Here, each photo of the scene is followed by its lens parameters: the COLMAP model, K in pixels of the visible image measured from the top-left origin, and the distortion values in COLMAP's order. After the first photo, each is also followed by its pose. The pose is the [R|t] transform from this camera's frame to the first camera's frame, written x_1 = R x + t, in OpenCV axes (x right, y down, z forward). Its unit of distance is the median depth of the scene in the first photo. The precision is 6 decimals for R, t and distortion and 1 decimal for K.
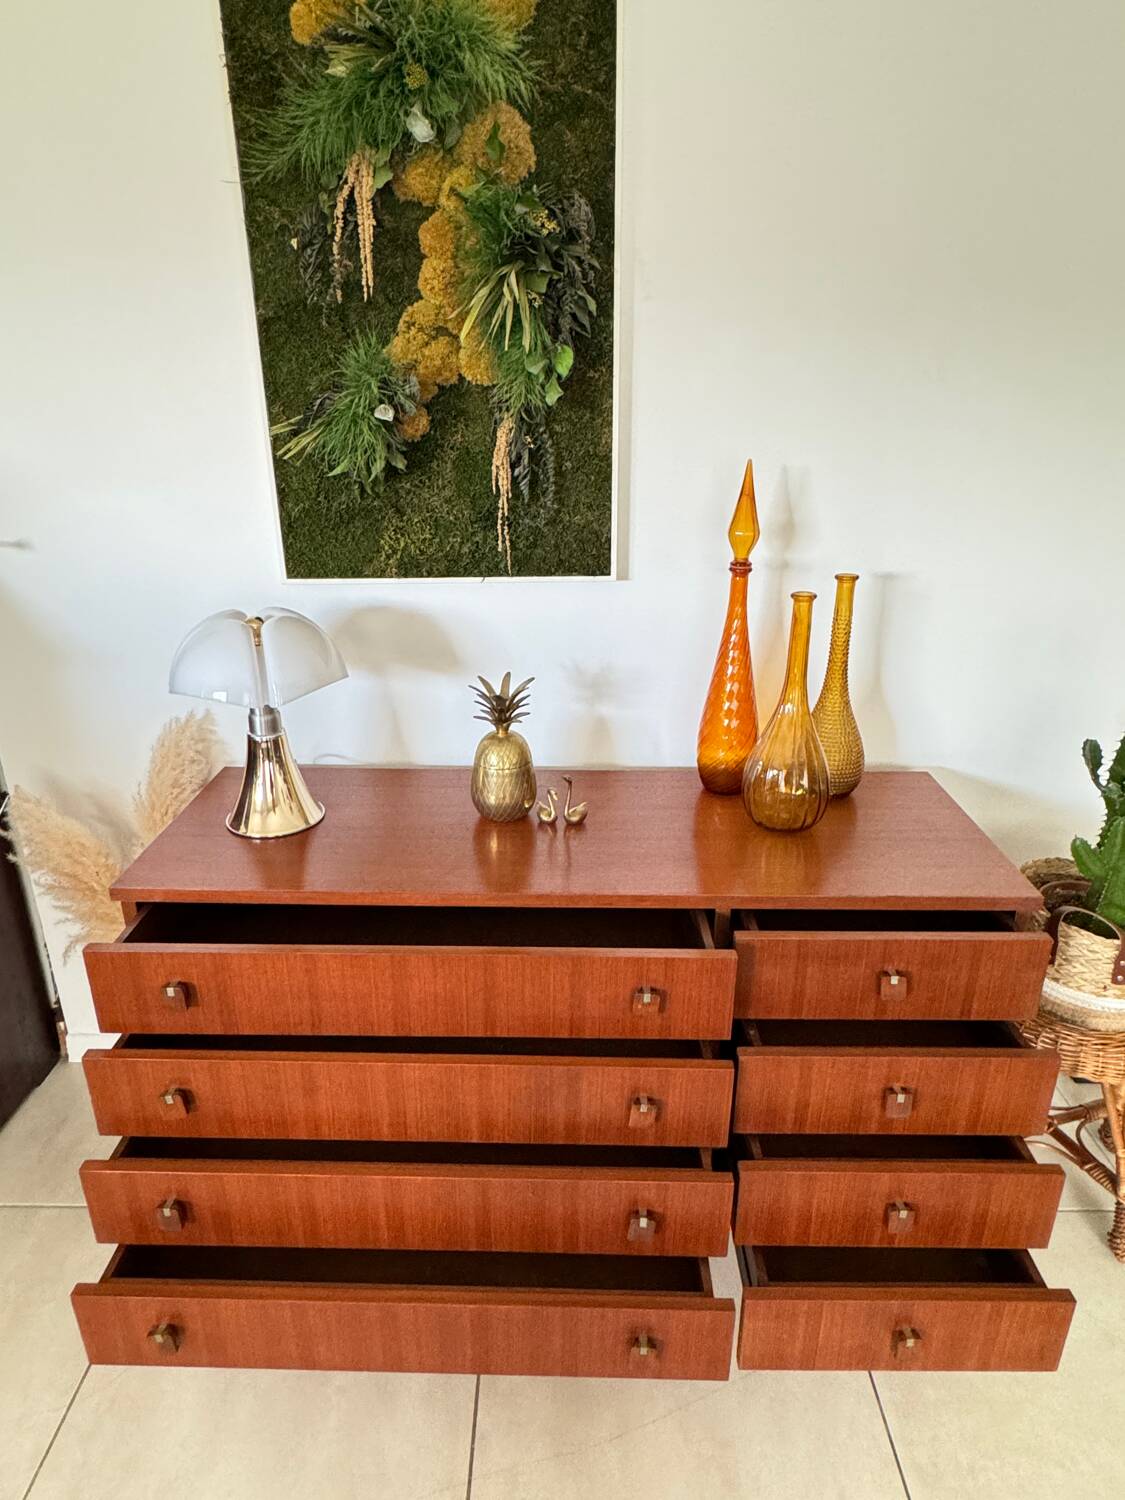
lens RADIAL K [[902.7, 0, 561.5], [0, 902.7, 734.9], [0, 0, 1]] dist [-0.007963, 0.007437]
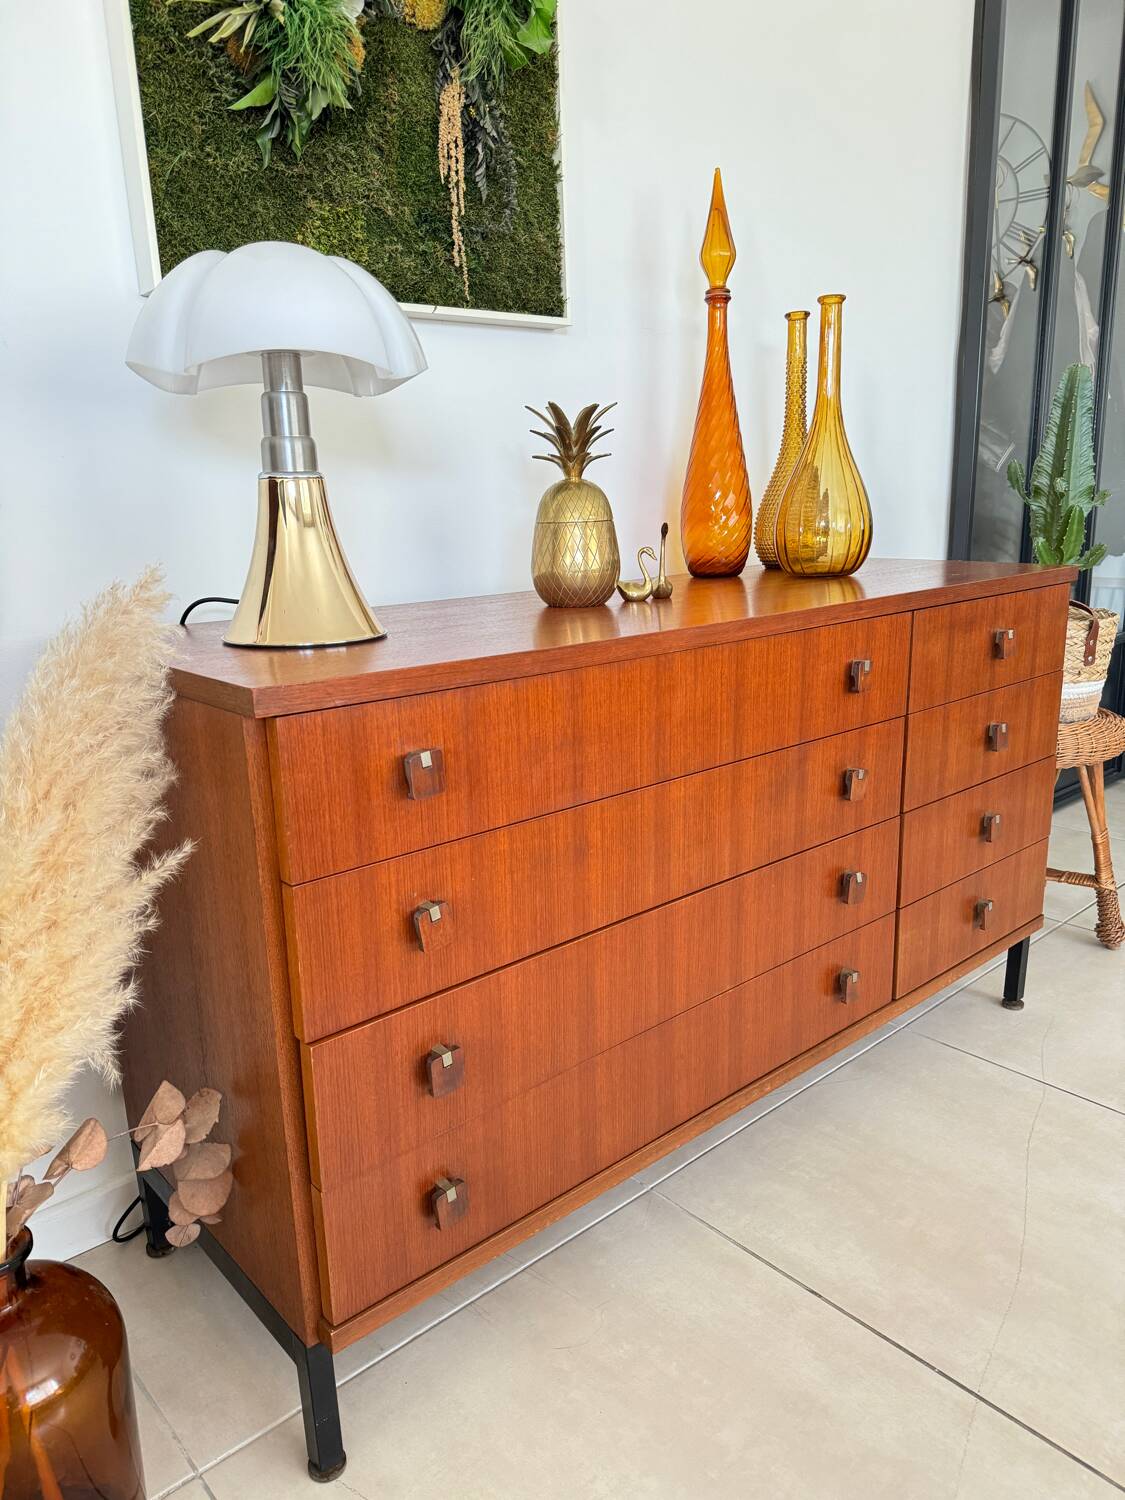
lens RADIAL K [[1065.7, 0, 565.7], [0, 1065.7, 753.3], [0, 0, 1]] dist [0.049513, -0.064104]
pose [[0.744040, -0.182857, 0.642625, -0.666397], [0.261498, 0.964791, -0.028237, 0.233954], [-0.614836, 0.189055, 0.765660, 0.379139]]
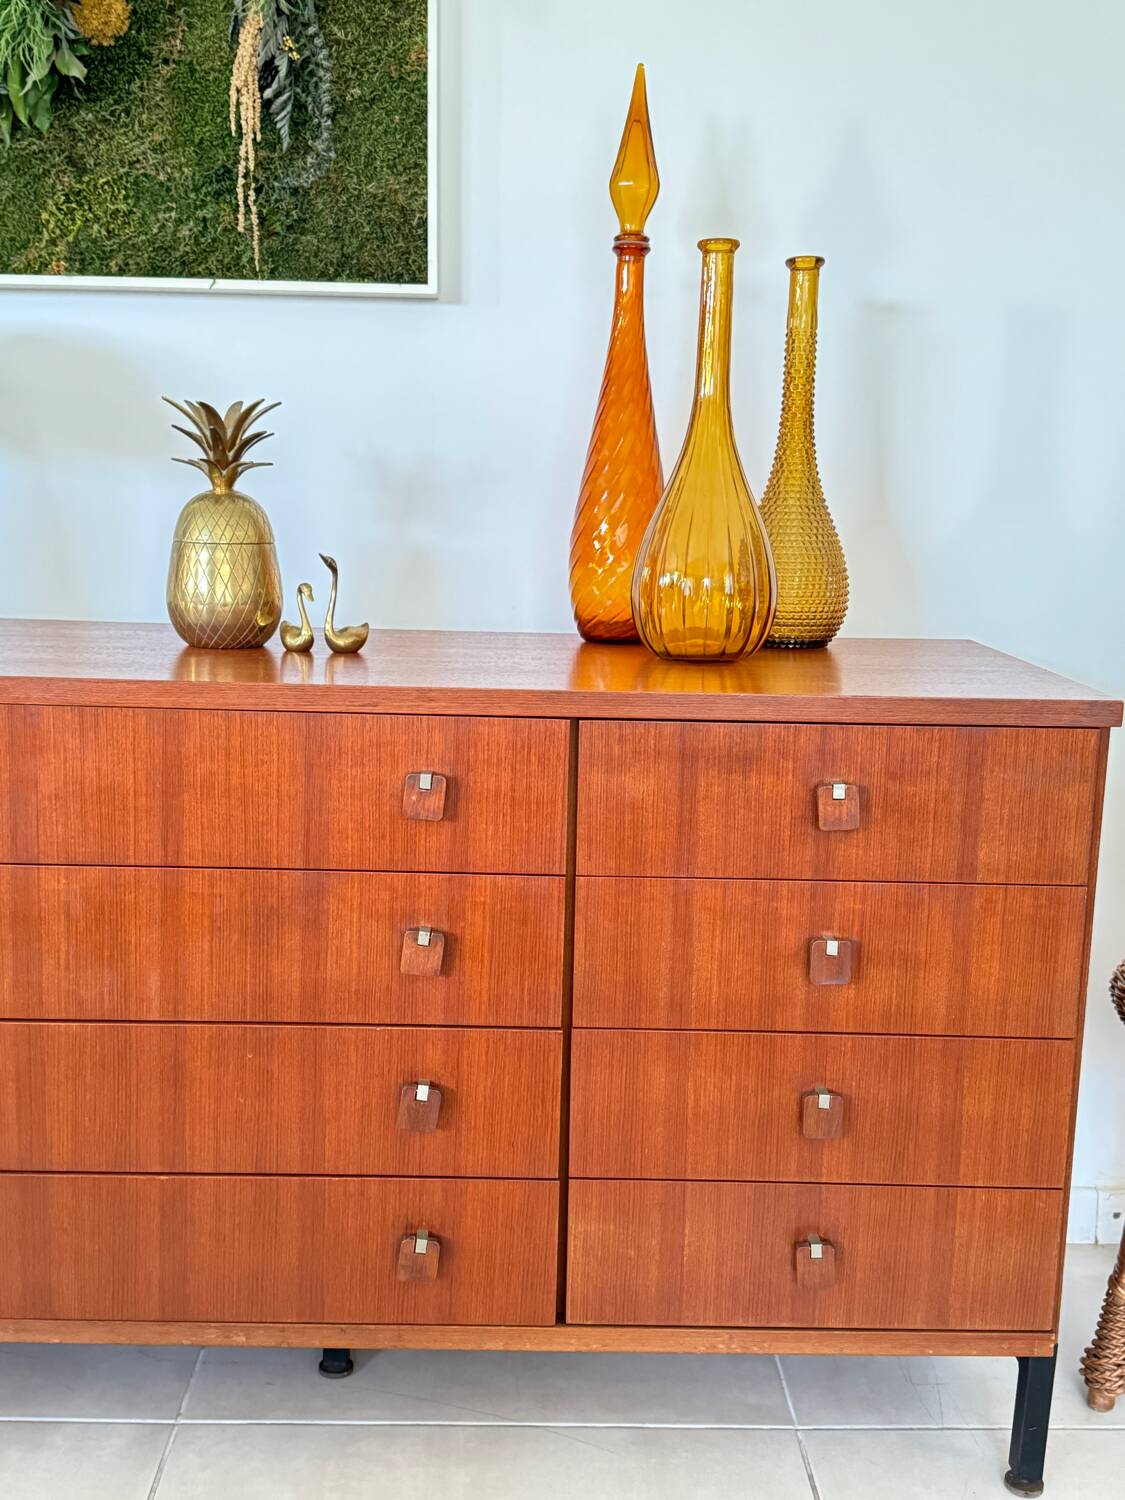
lens RADIAL K [[1610.2, 0, 553.0], [0, 1610.2, 746.1], [0, 0, 1]] dist [0.055751, 0.000000]
pose [[0.999372, 0.018408, 0.030283, 0.119664], [-0.012459, 0.982466, -0.186027, 0.350637], [-0.033176, 0.185533, 0.982078, -0.006127]]
